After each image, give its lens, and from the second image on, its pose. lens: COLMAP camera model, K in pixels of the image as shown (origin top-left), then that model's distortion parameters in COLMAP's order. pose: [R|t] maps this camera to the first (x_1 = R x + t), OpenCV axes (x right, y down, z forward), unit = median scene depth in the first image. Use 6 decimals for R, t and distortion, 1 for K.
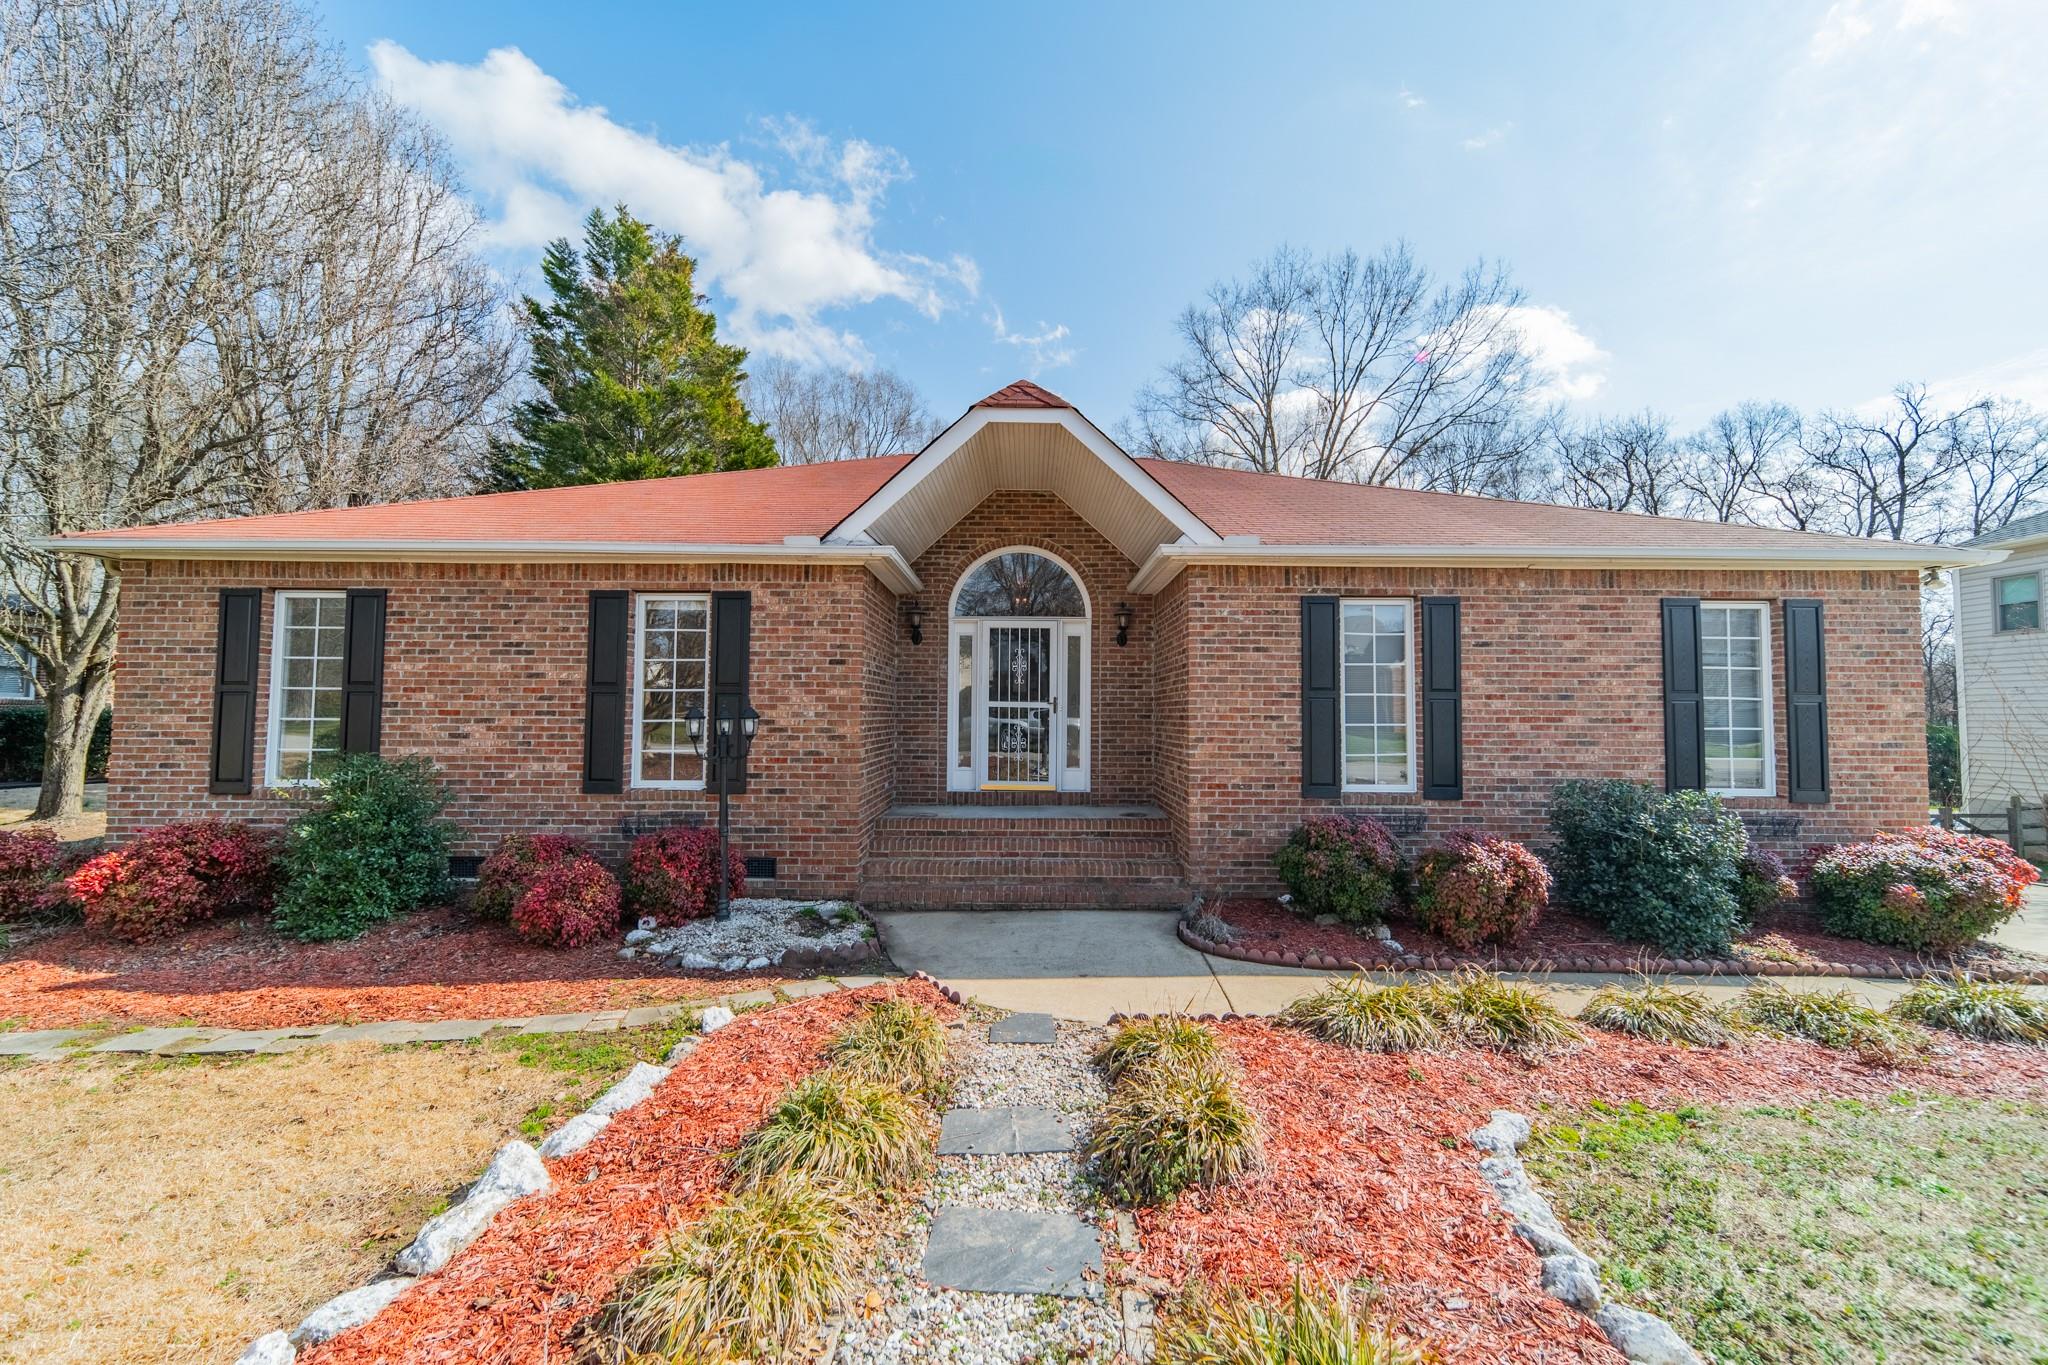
lens RADIAL K [[725.1, 0, 1031.0], [0, 725.1, 680.5], [0, 0, 1]] dist [-0.000805, 0.004989]
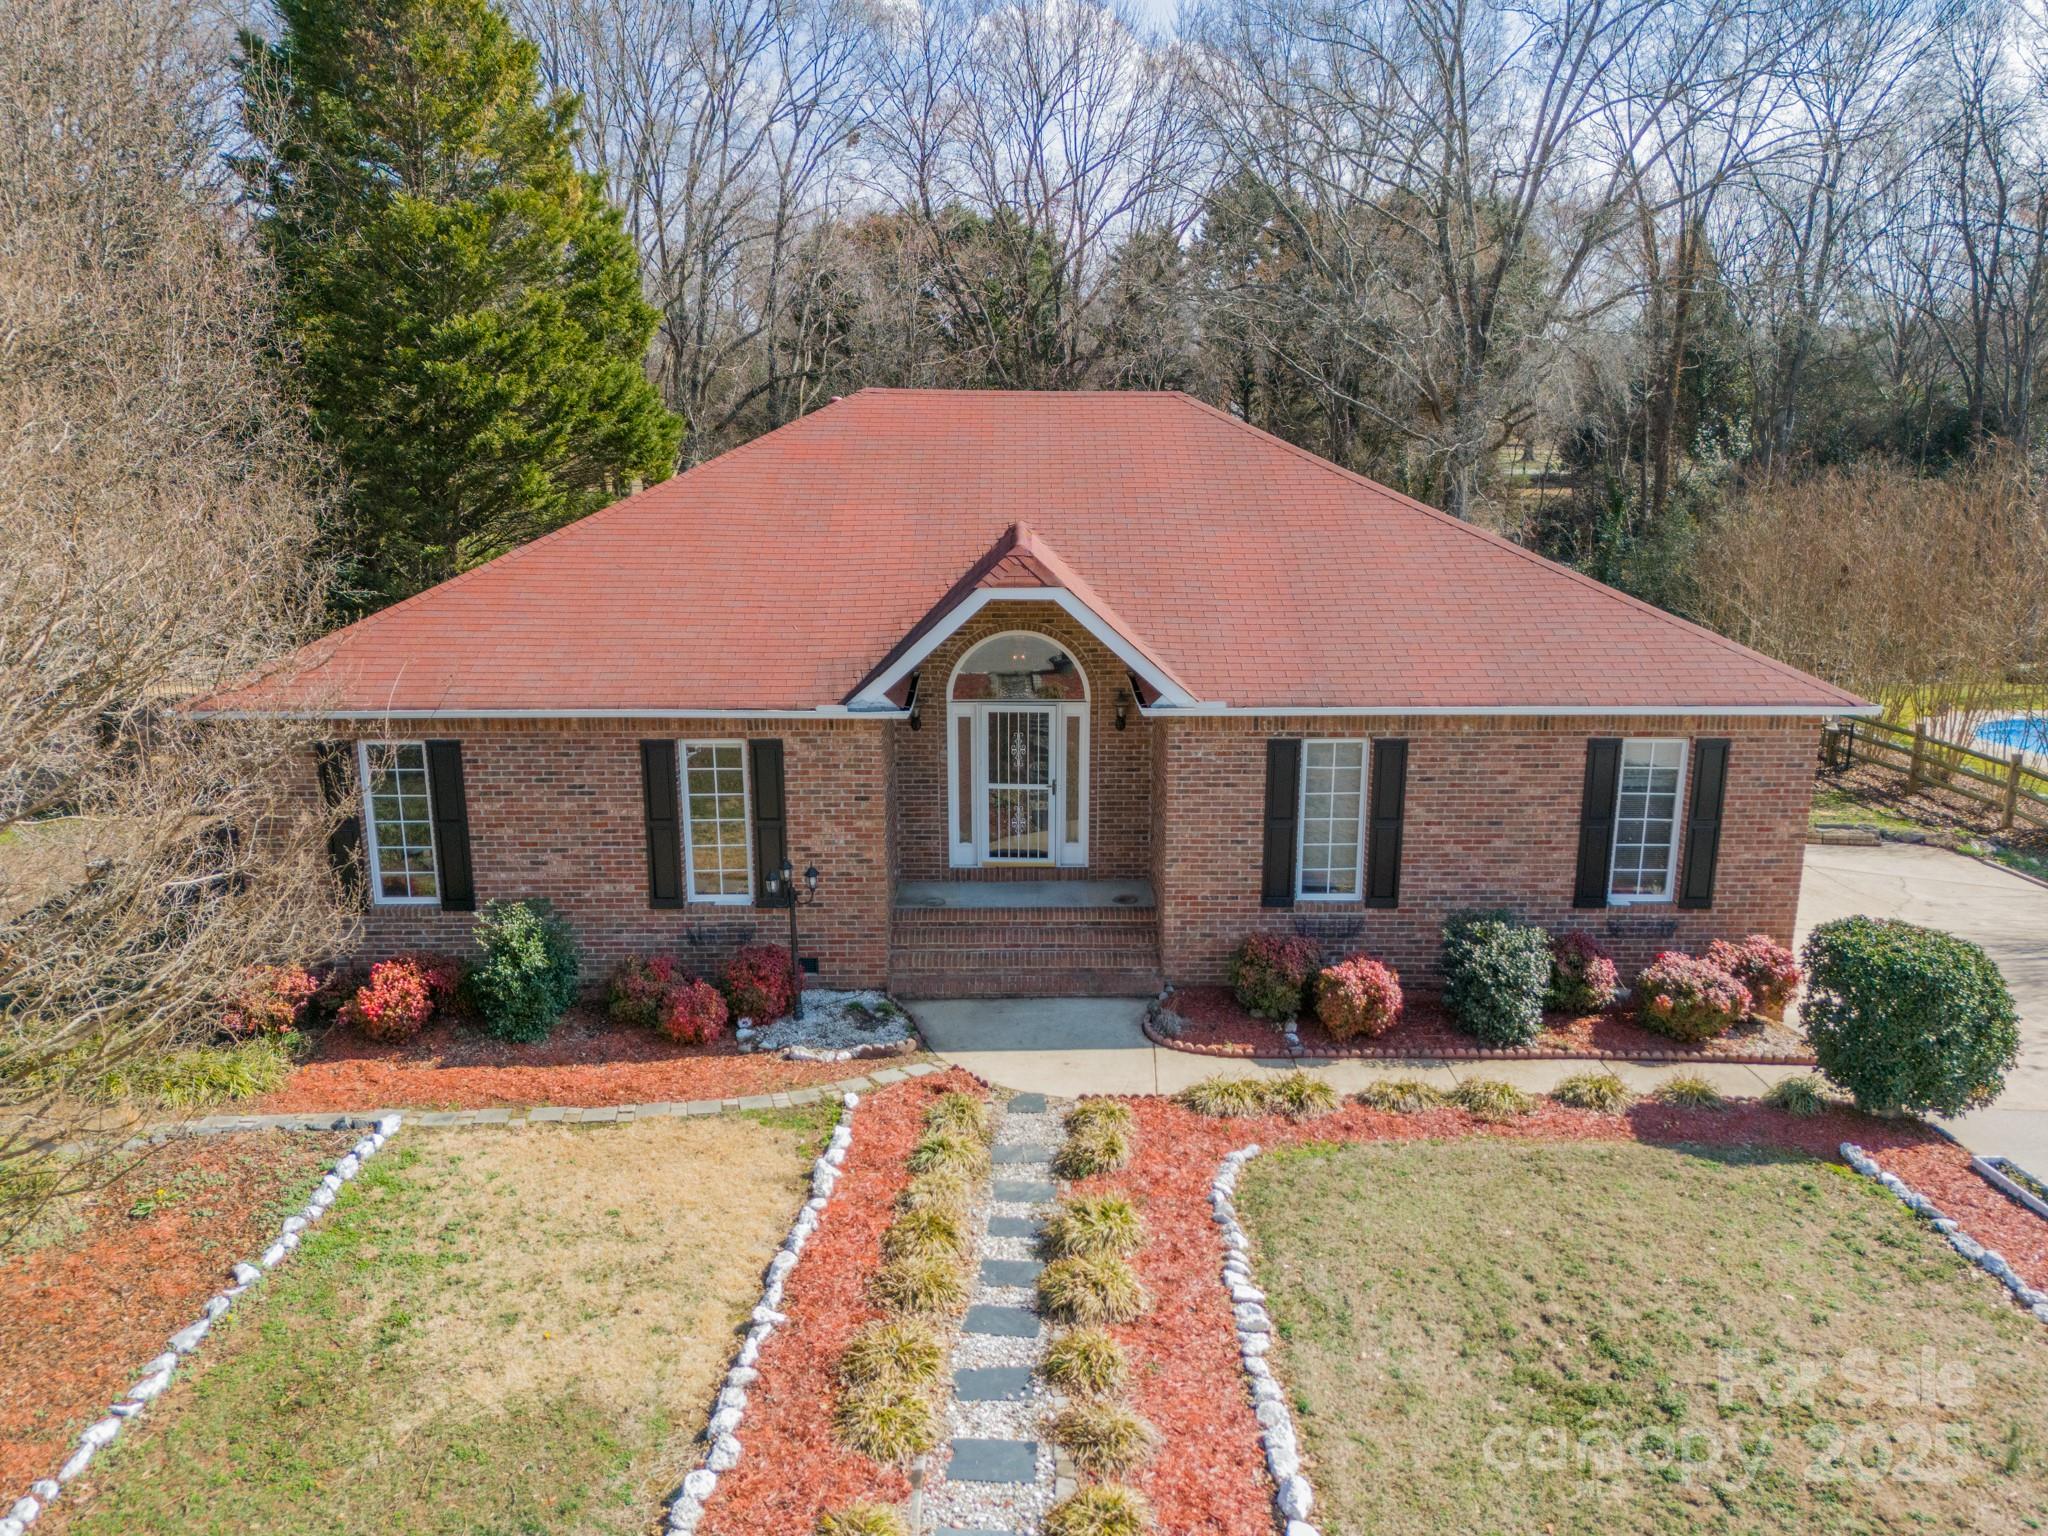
lens RADIAL K [[1457.3, 0, 1031.5], [0, 1457.3, 764.1], [0, 0, 1]] dist [0.078791, -0.069910]
pose [[0.999970, -0.007483, -0.001792, 0.007099], [0.007686, 0.960132, 0.279440, -0.726022], [-0.000370, -0.279446, 0.960161, -1.213057]]
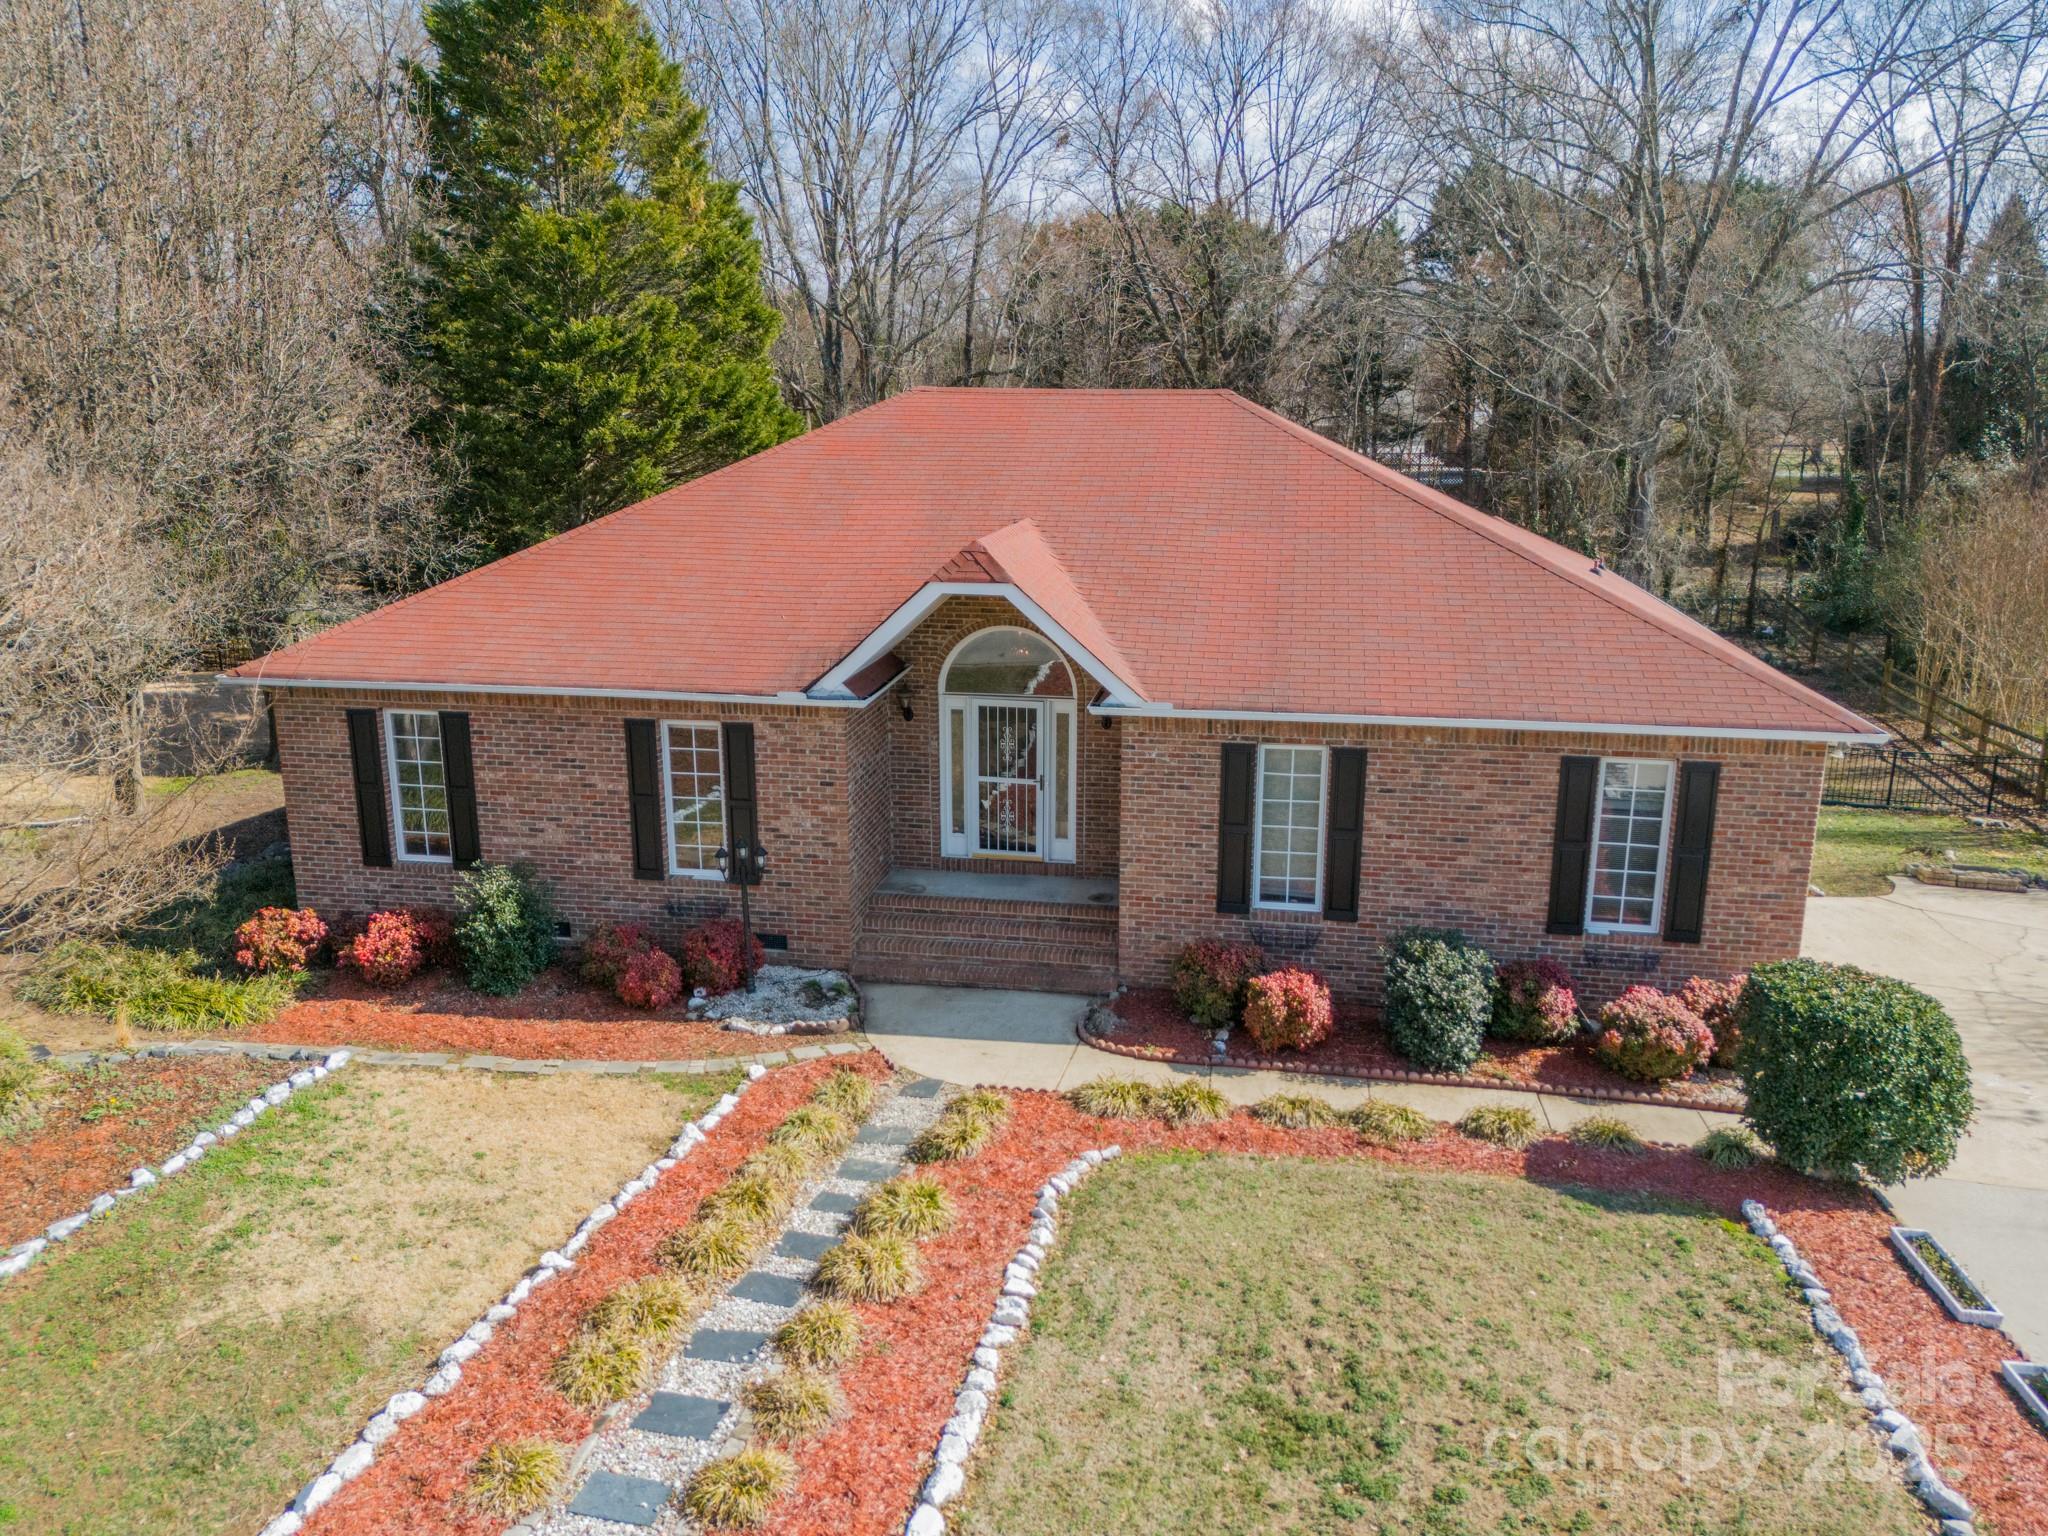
lens RADIAL K [[1457.3, 0, 1031.5], [0, 1457.3, 764.1], [0, 0, 1]] dist [0.078791, -0.069910]
pose [[0.984482, 0.036590, -0.171630, 0.474788], [0.012974, 0.960170, 0.279115, -0.722930], [0.175007, -0.277010, 0.944795, -1.197043]]
